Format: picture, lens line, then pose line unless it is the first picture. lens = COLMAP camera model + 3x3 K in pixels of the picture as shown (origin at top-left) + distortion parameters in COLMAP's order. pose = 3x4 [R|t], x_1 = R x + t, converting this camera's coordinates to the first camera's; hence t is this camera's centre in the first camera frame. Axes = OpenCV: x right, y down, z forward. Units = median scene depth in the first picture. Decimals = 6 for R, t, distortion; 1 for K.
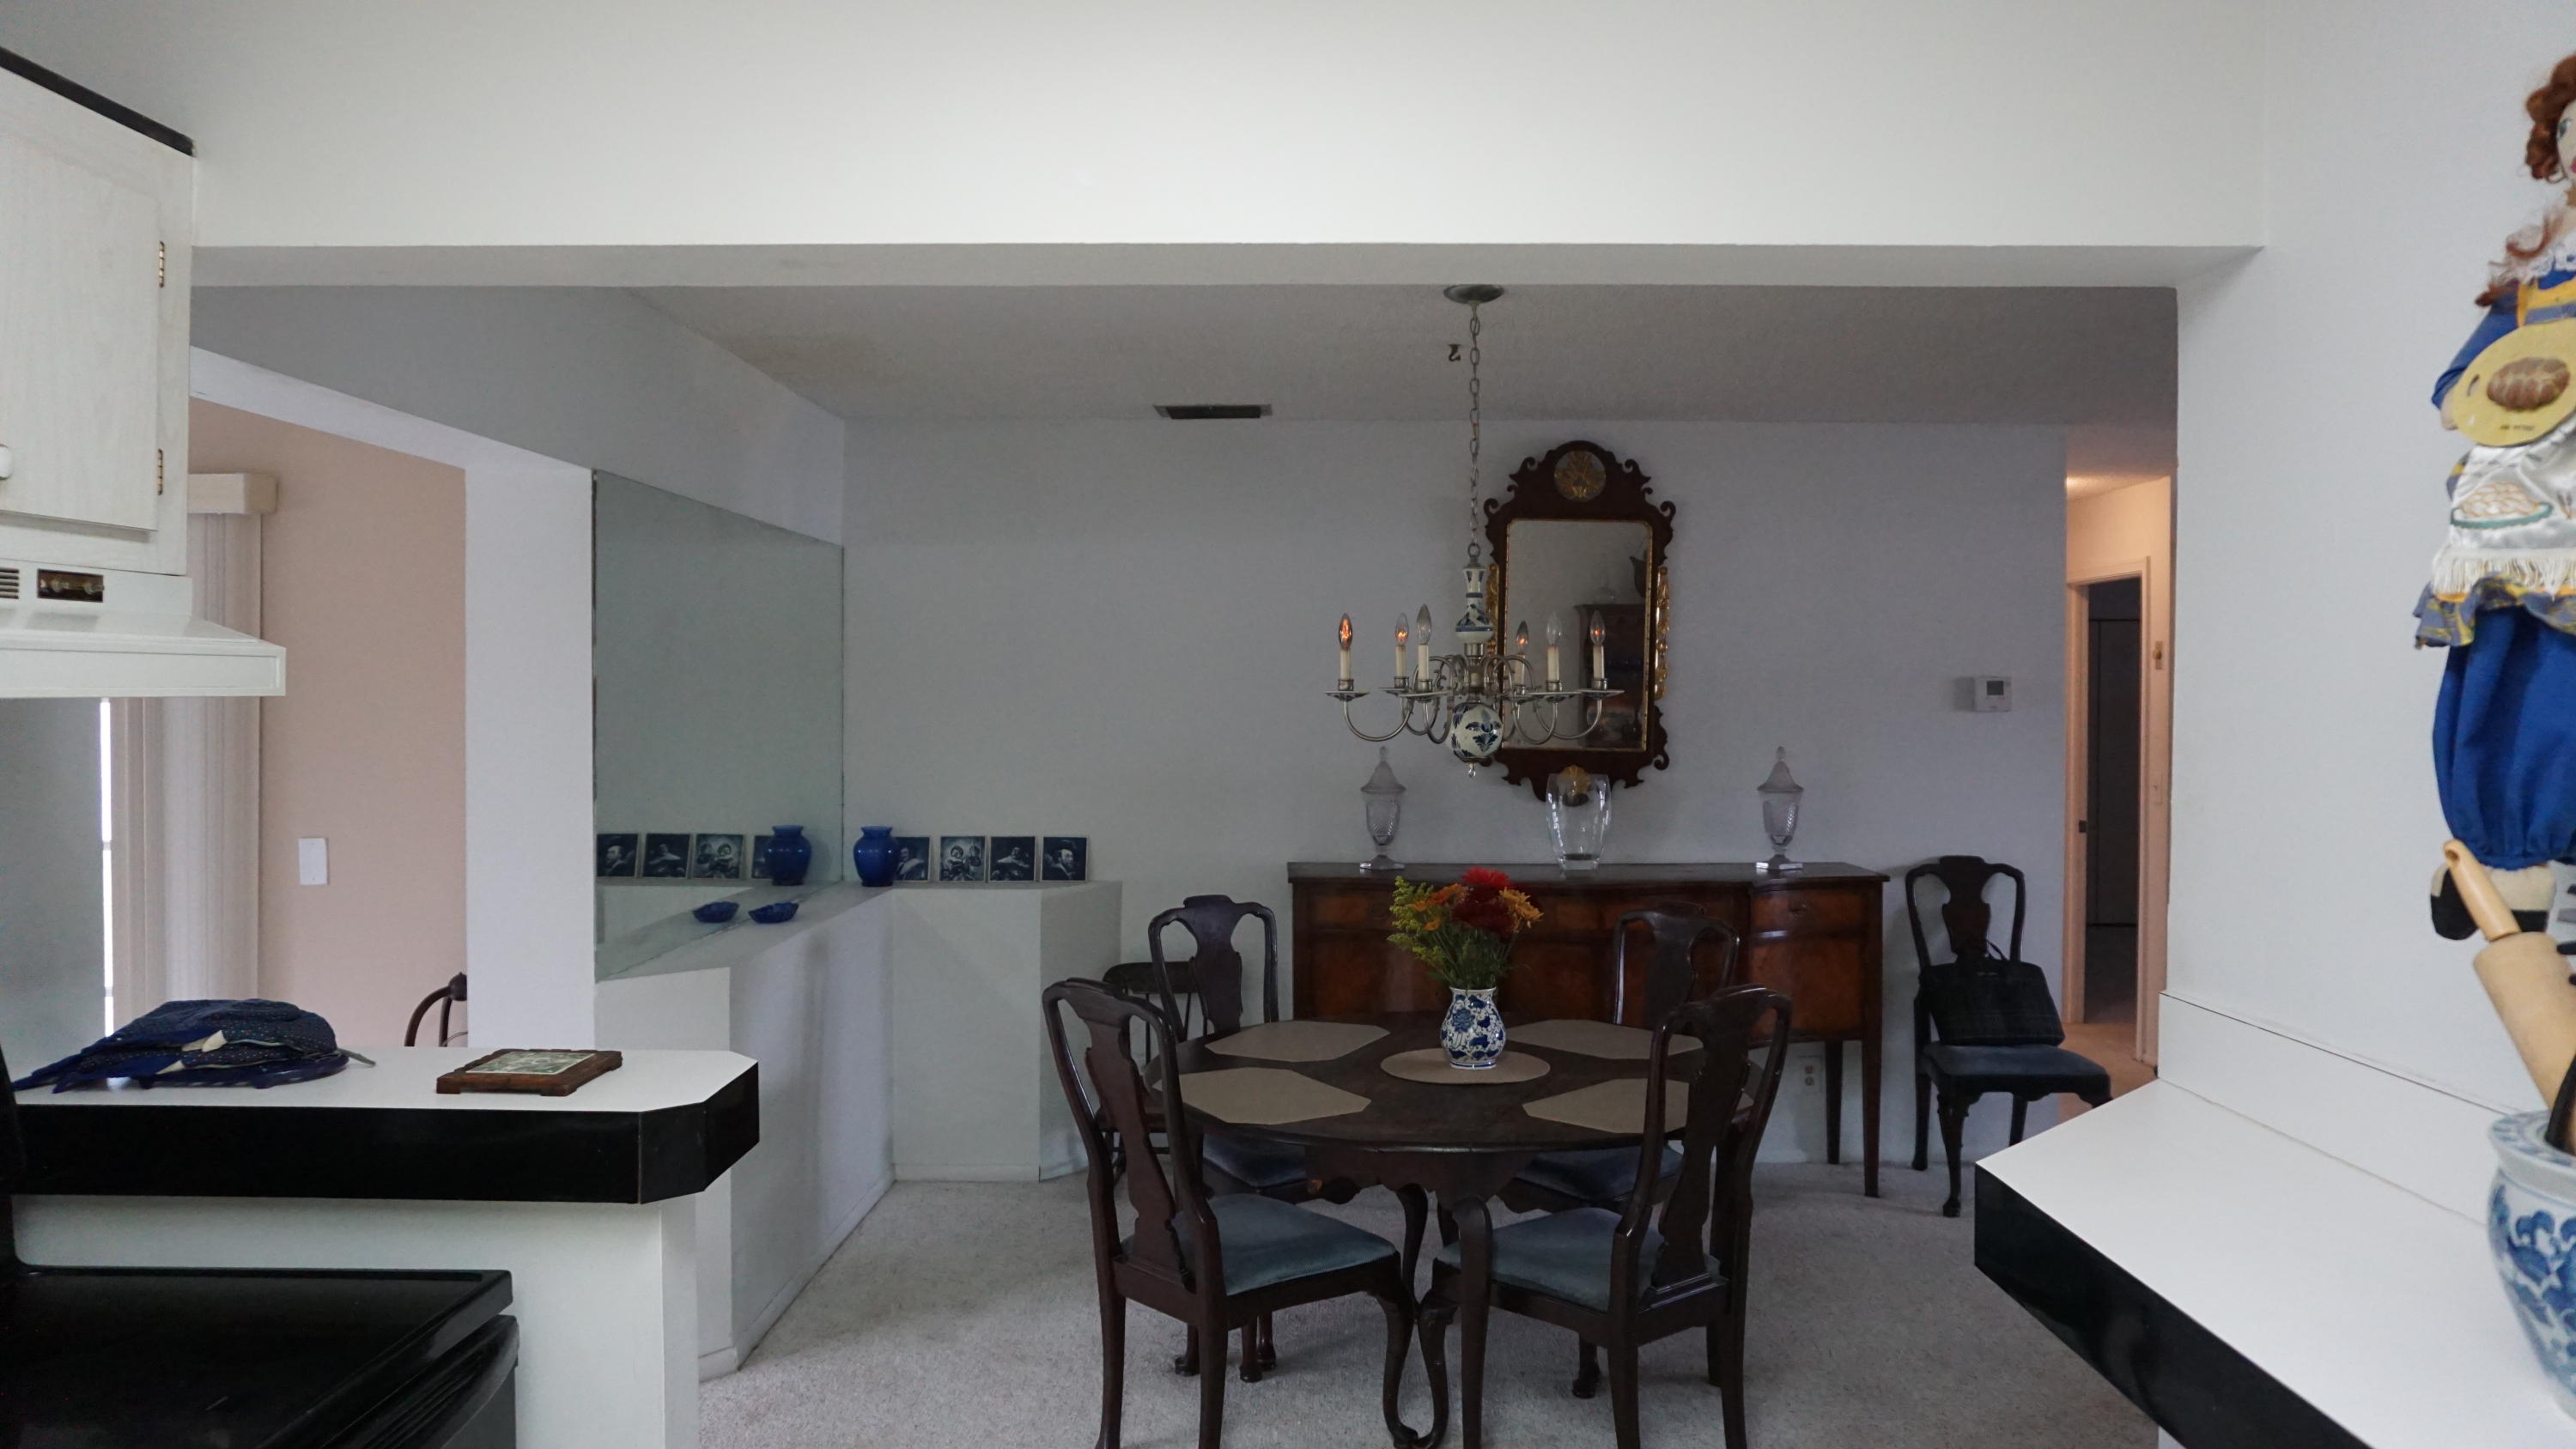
lens RADIAL K [[1697.7, 0, 1282.0], [0, 1697.7, 716.1], [0, 0, 1]] dist [-0.053557, 0.035552]
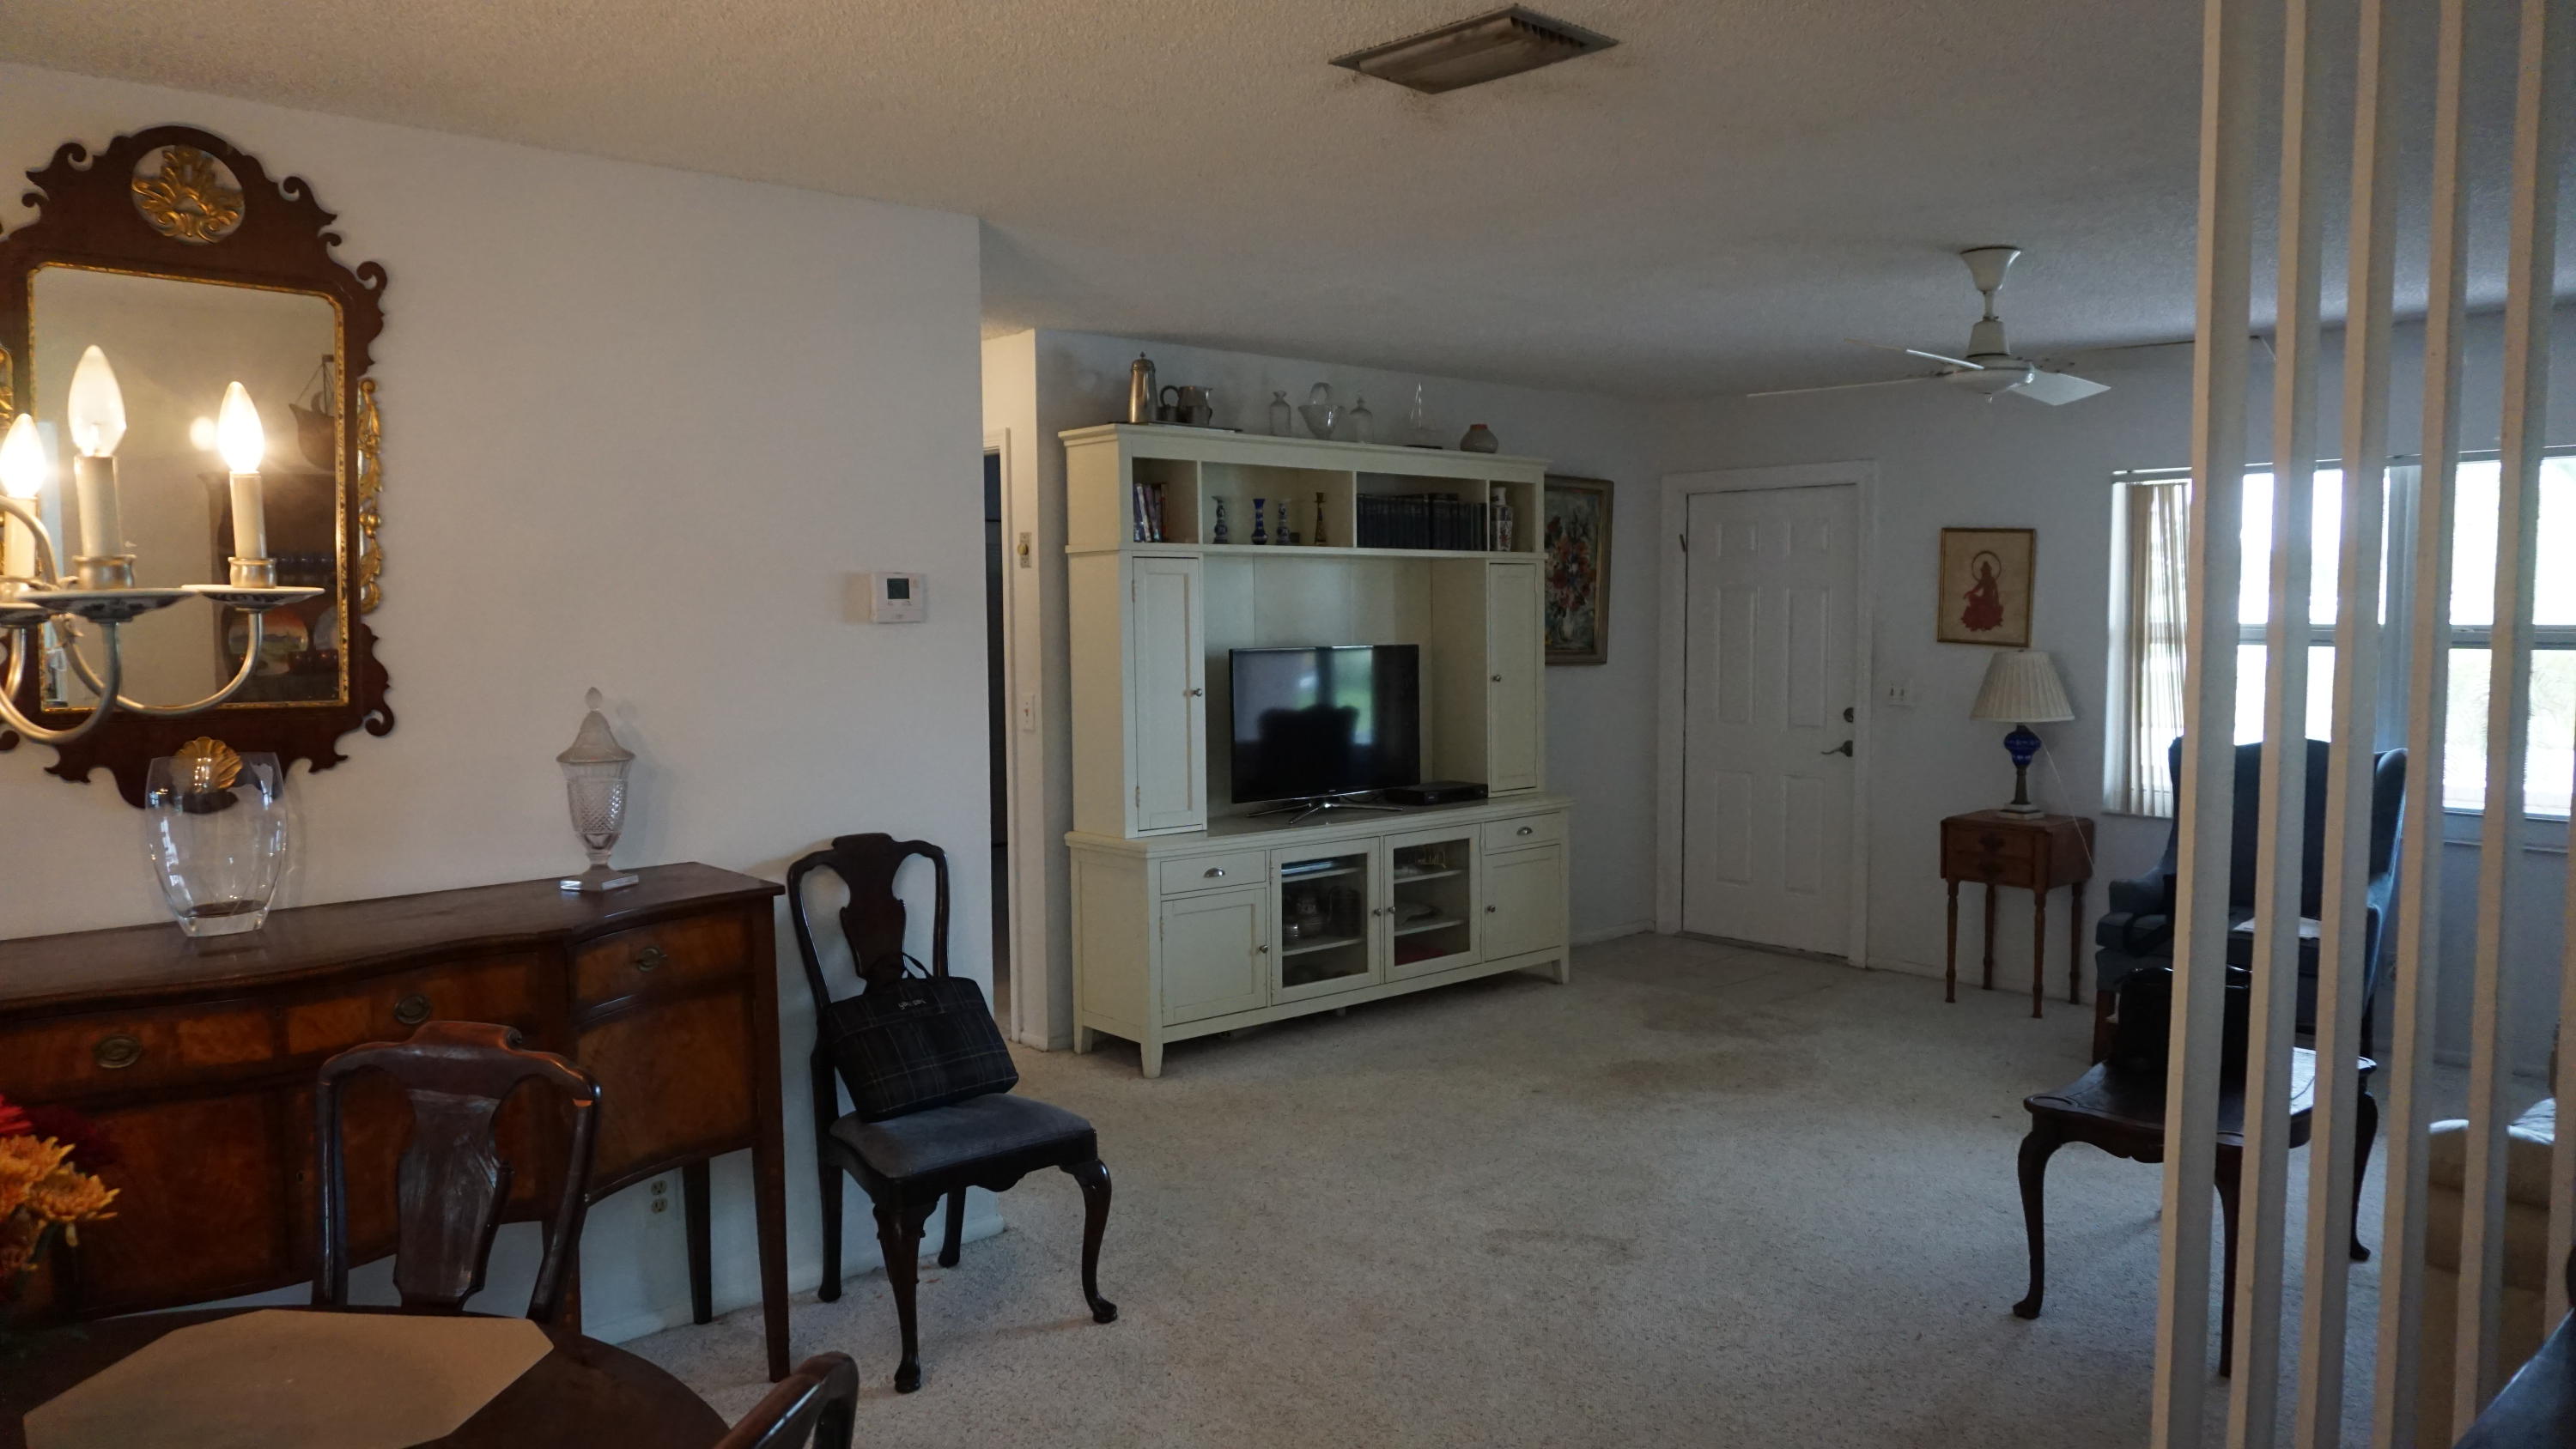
lens RADIAL K [[1697.7, 0, 1282.0], [0, 1697.7, 716.1], [0, 0, 1]] dist [-0.053557, 0.035552]
pose [[0.739738, -0.053966, 0.670727, 0.069996], [0.017796, 0.997999, 0.060672, -0.003958], [-0.672659, -0.032945, 0.739219, 0.377916]]
